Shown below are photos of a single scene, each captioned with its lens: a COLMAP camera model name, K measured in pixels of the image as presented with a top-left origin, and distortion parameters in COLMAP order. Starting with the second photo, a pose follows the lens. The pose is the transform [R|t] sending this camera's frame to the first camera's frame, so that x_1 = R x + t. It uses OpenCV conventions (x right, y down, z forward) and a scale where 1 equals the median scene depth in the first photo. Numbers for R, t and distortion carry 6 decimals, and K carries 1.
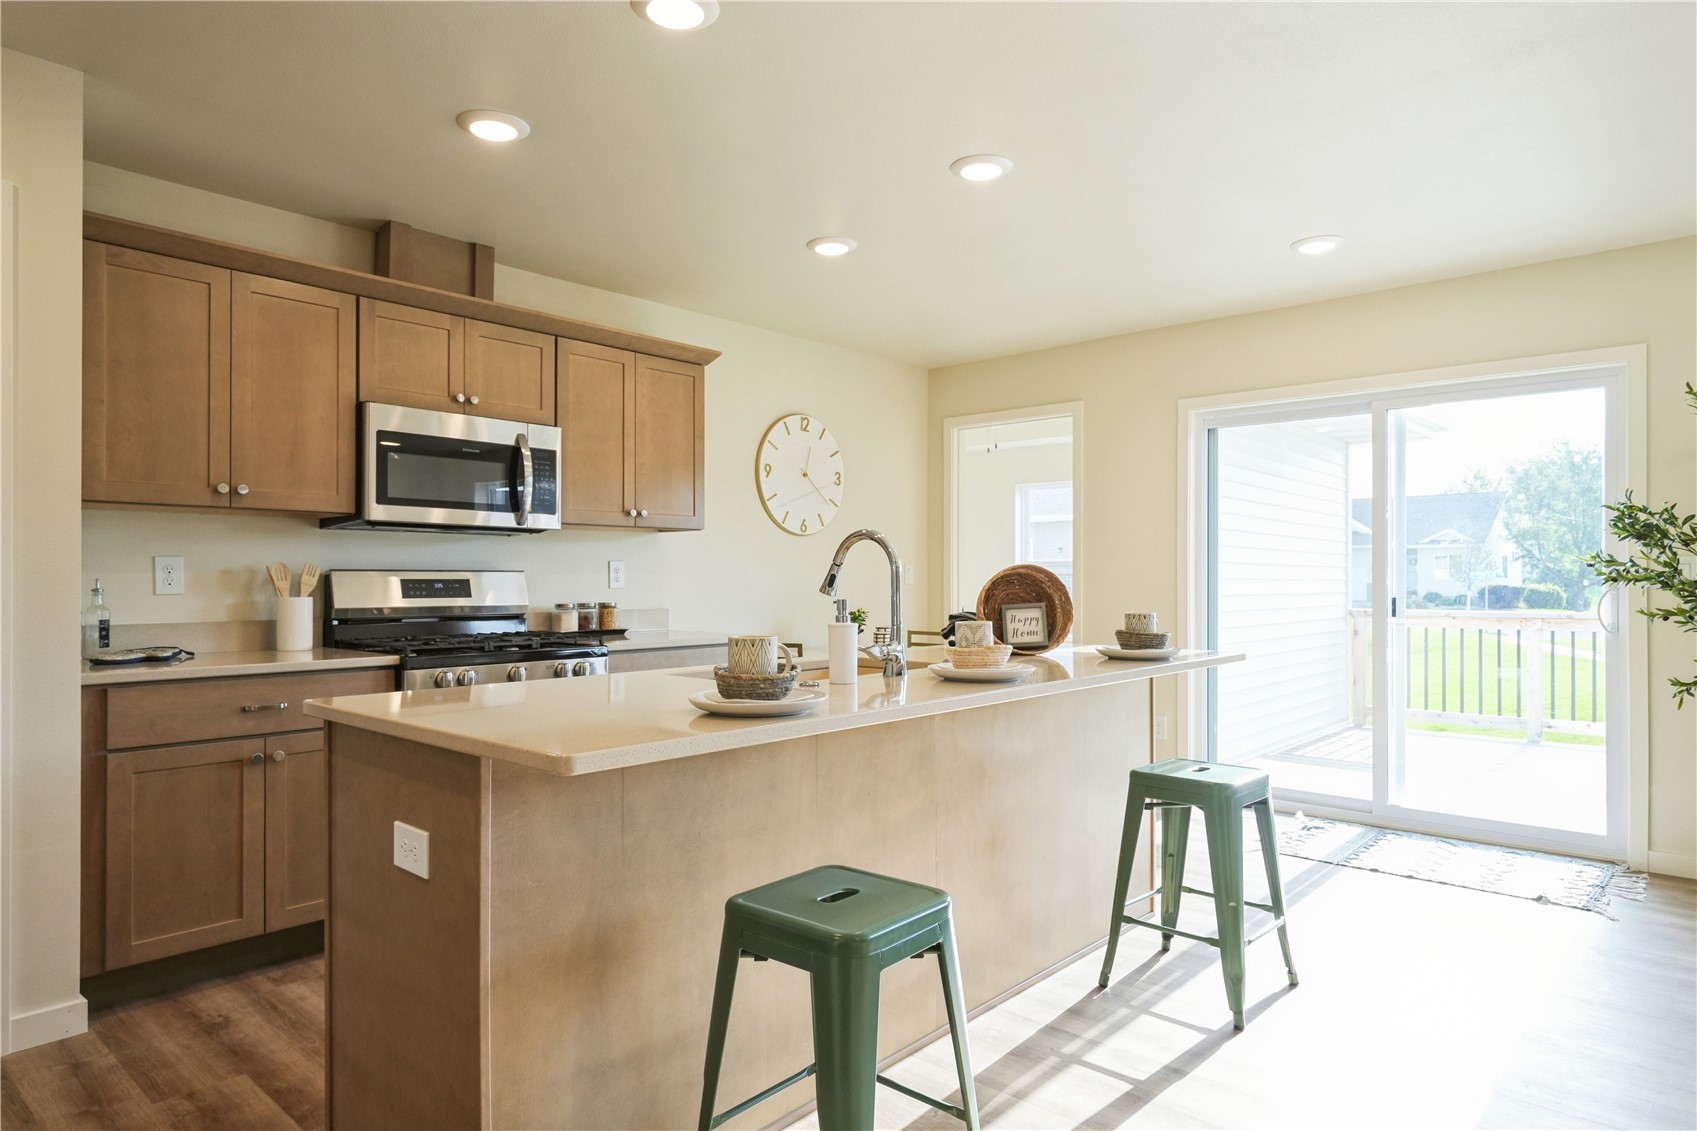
lens RADIAL K [[979.1, 0, 859.9], [0, 979.1, 574.8], [0, 0, 1]] dist [0.001183, 0.001664]
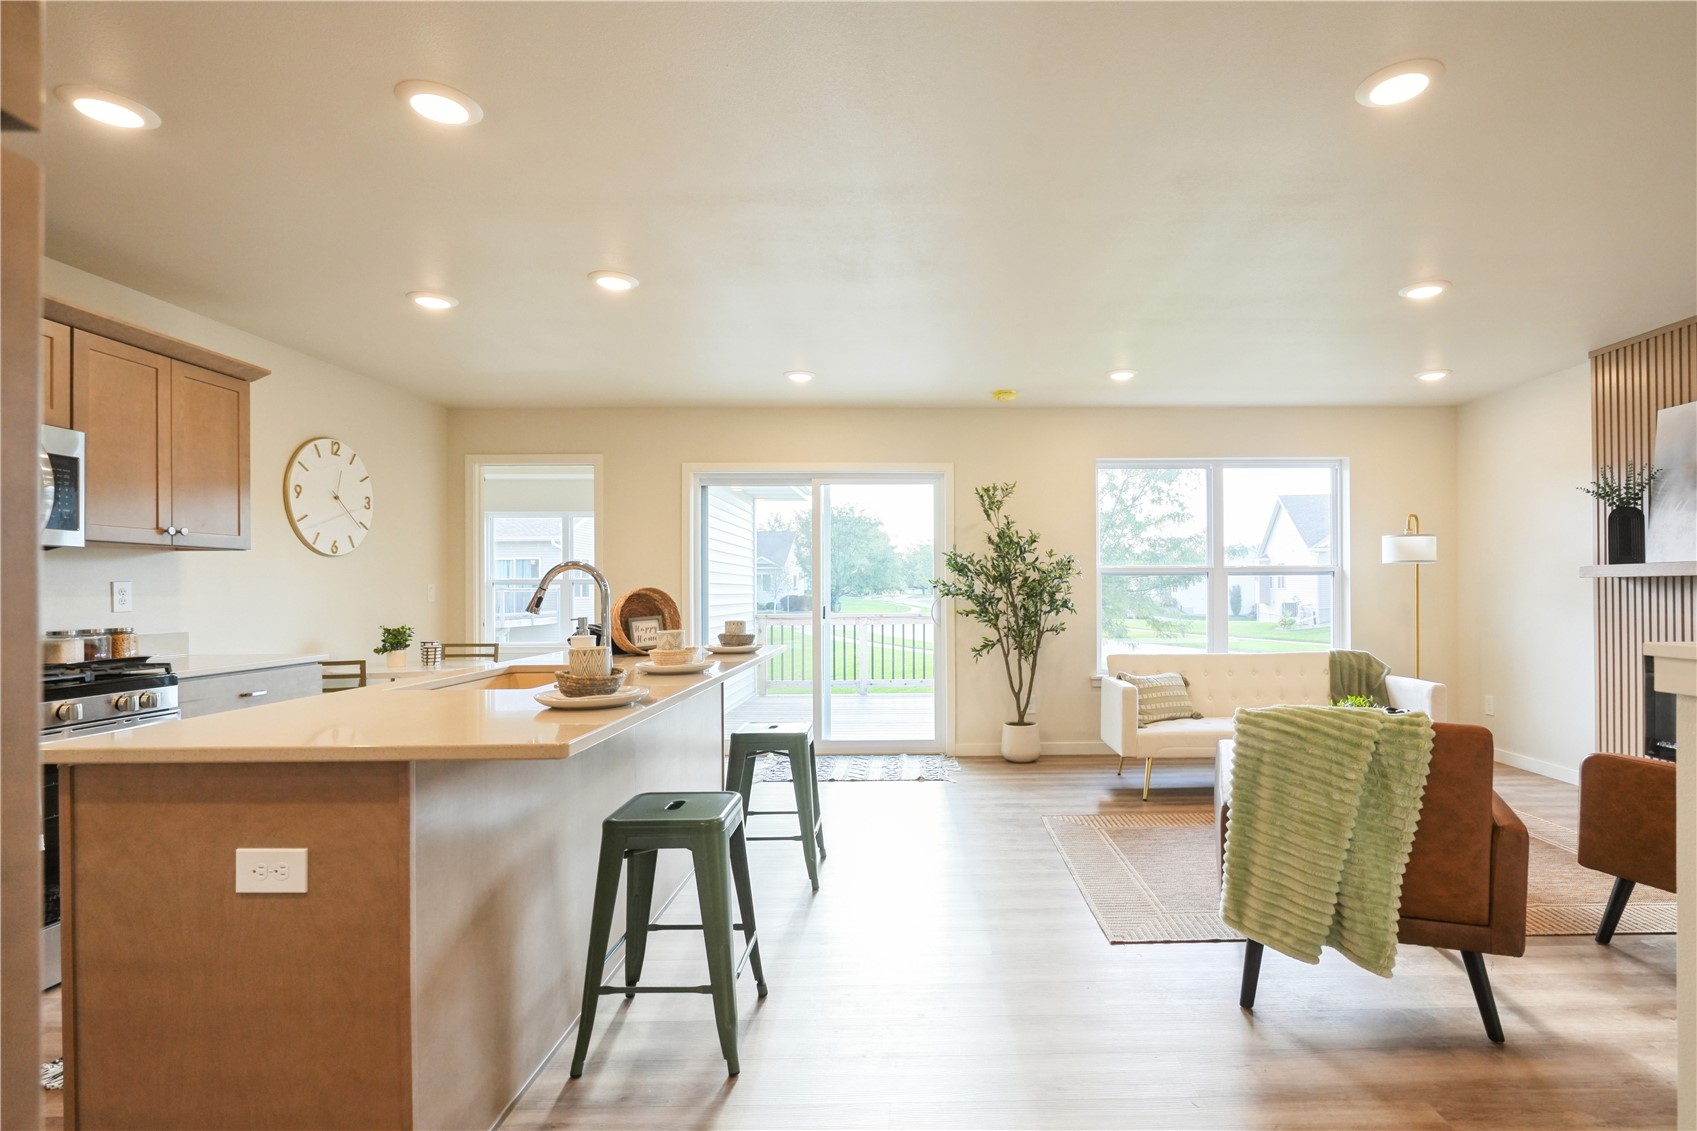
lens RADIAL K [[793.9, 0, 907.1], [0, 793.9, 586.0], [0, 0, 1]] dist [0.002164, -0.000861]
pose [[0.748278, -0.001185, 0.663385, -0.209409], [0.003626, 0.999991, -0.002304, -0.006321], [-0.663376, 0.004130, 0.748275, -0.030724]]
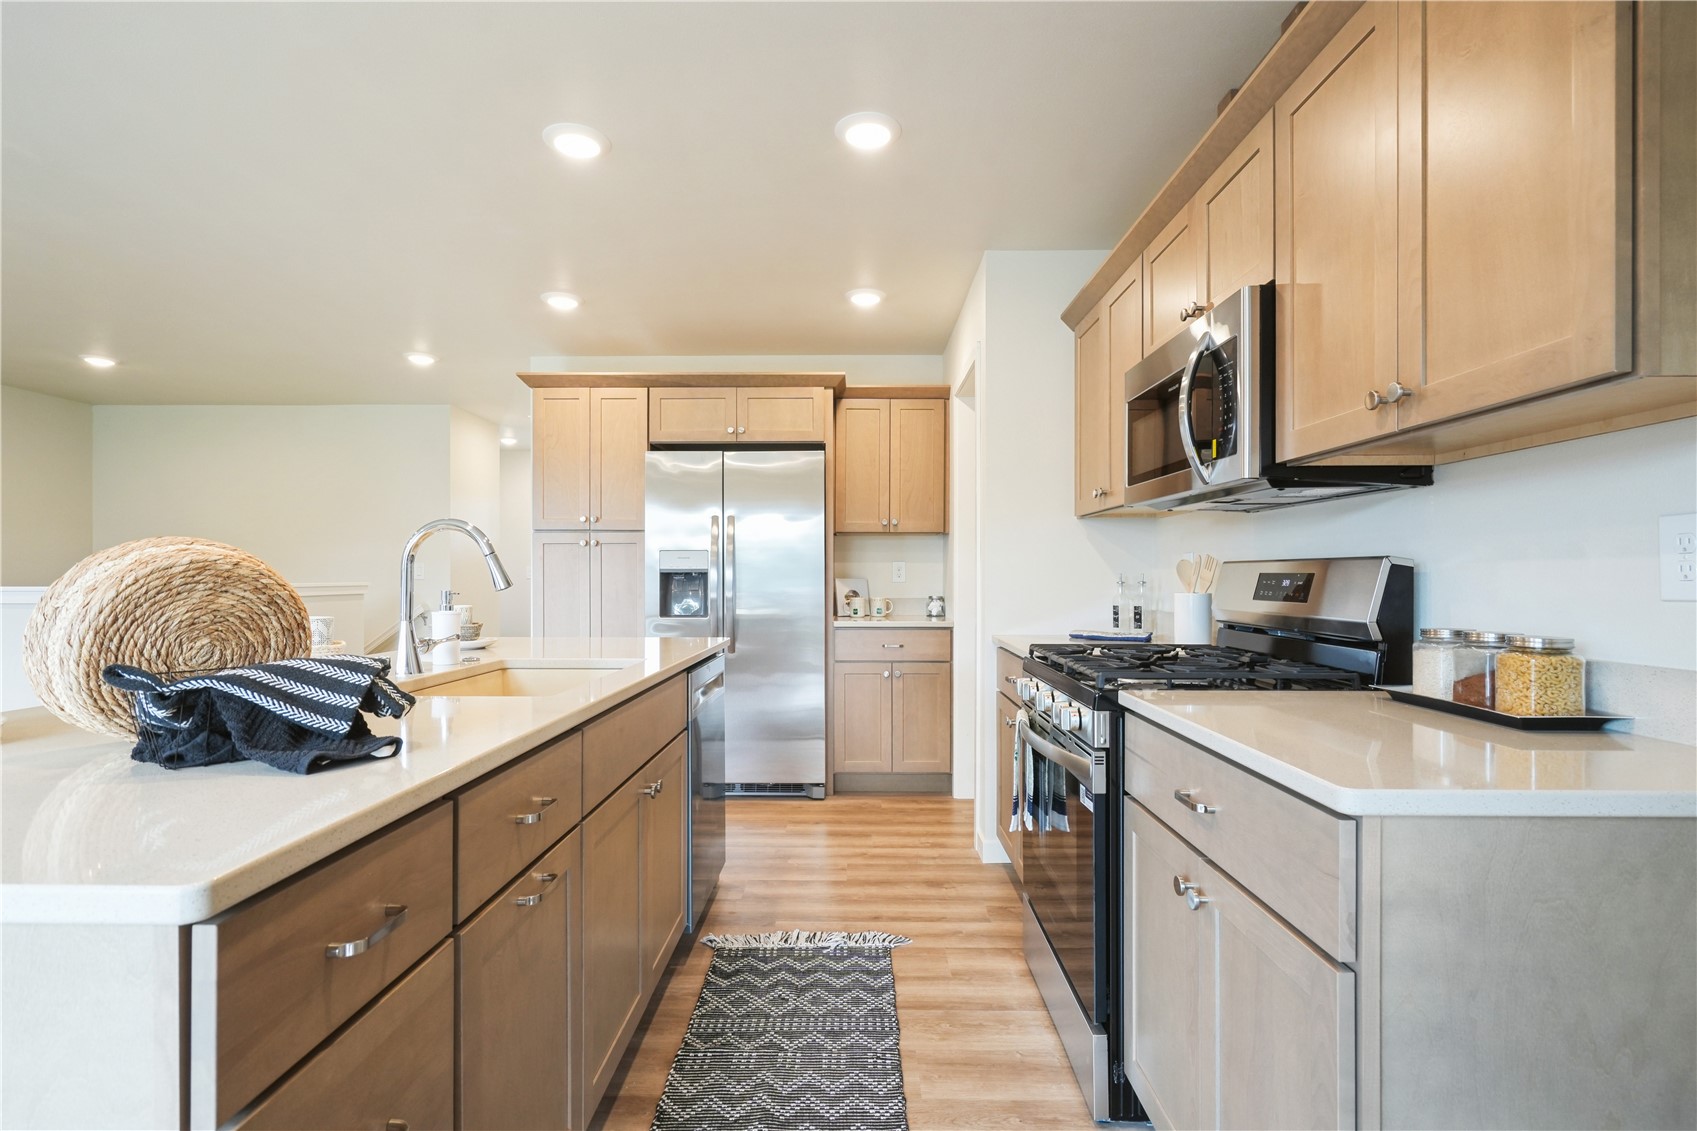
lens RADIAL K [[818.3, 0, 857.8], [0, 818.3, 580.1], [0, 0, 1]] dist [-0.001070, -0.000050]
pose [[-0.747654, 0.003470, -0.664079, 0.135509], [0.002092, 0.999994, 0.002871, 0.006710], [0.664085, 0.000757, -0.747657, 1.106999]]
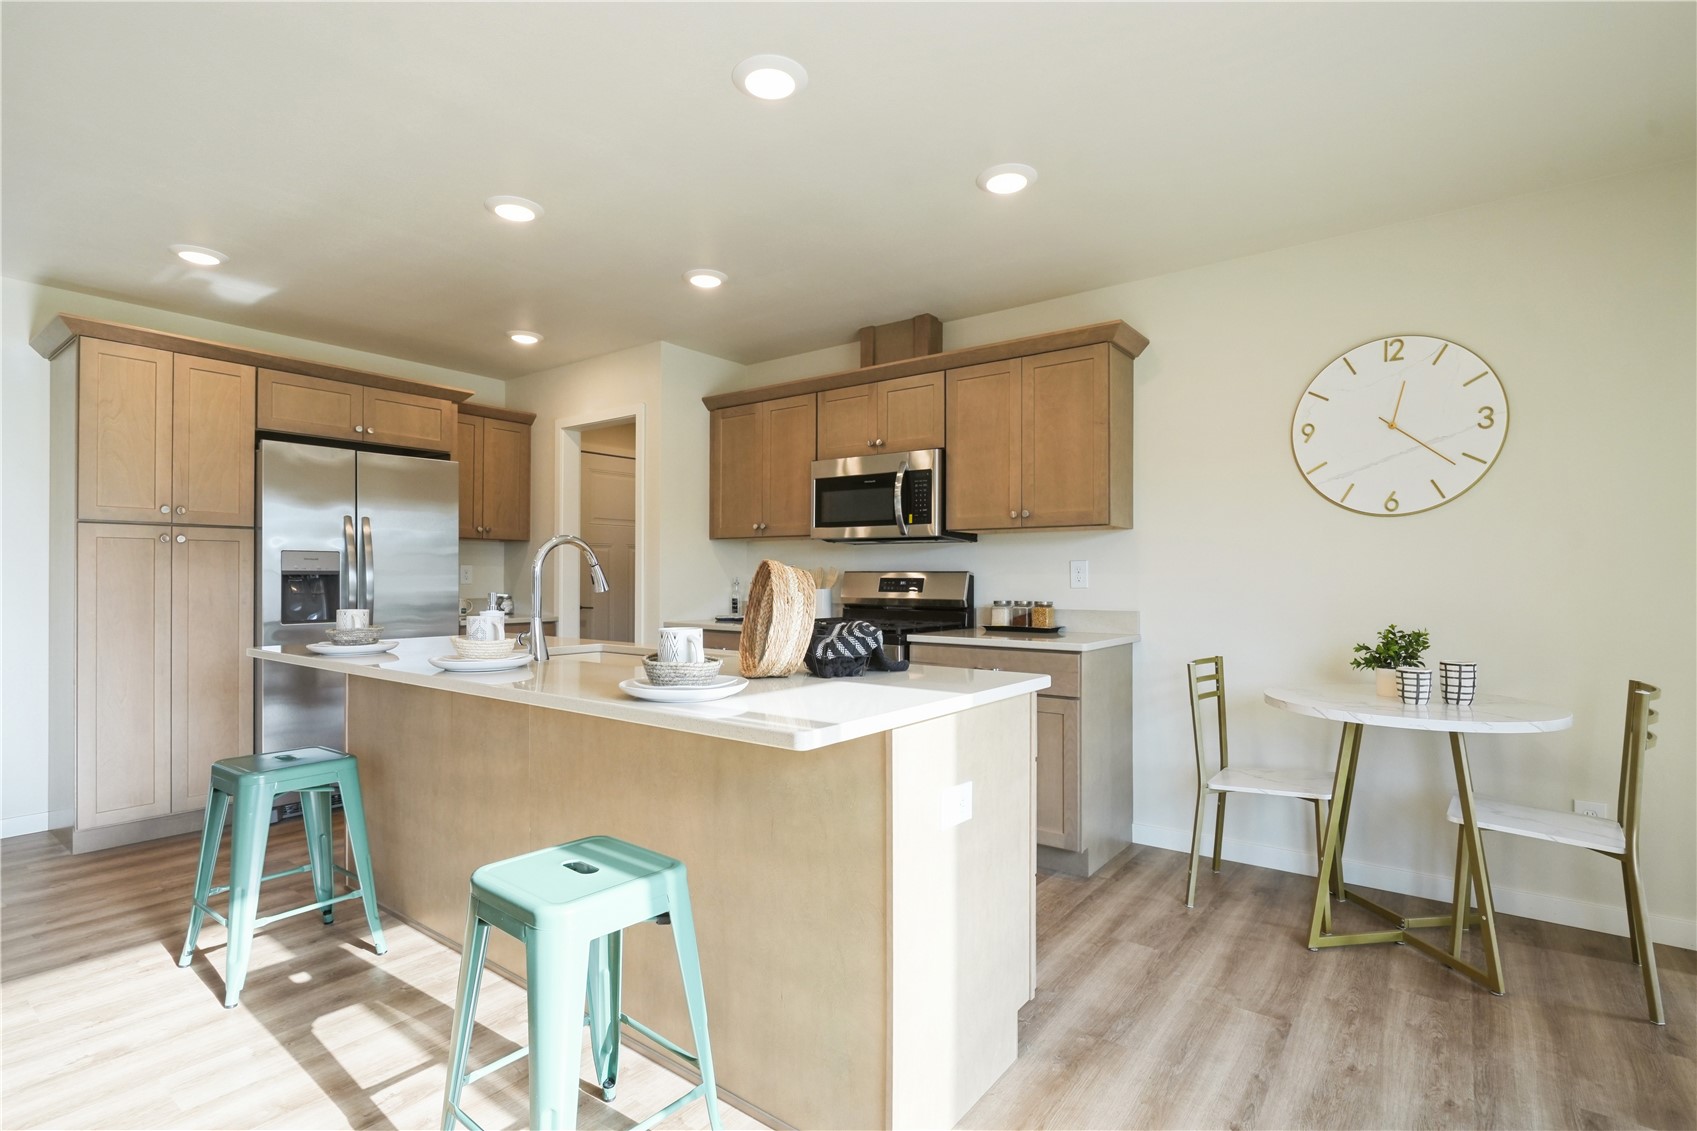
lens RADIAL K [[818.3, 0, 850.5], [0, 818.3, 564.9], [0, 0, 1]] dist [-0.001070, -0.000050]
pose [[0.084074, -0.013091, -0.996374, 0.612232], [-0.000186, 0.999913, -0.013153, 0.001577], [0.996460, 0.001291, 0.084064, 0.755534]]
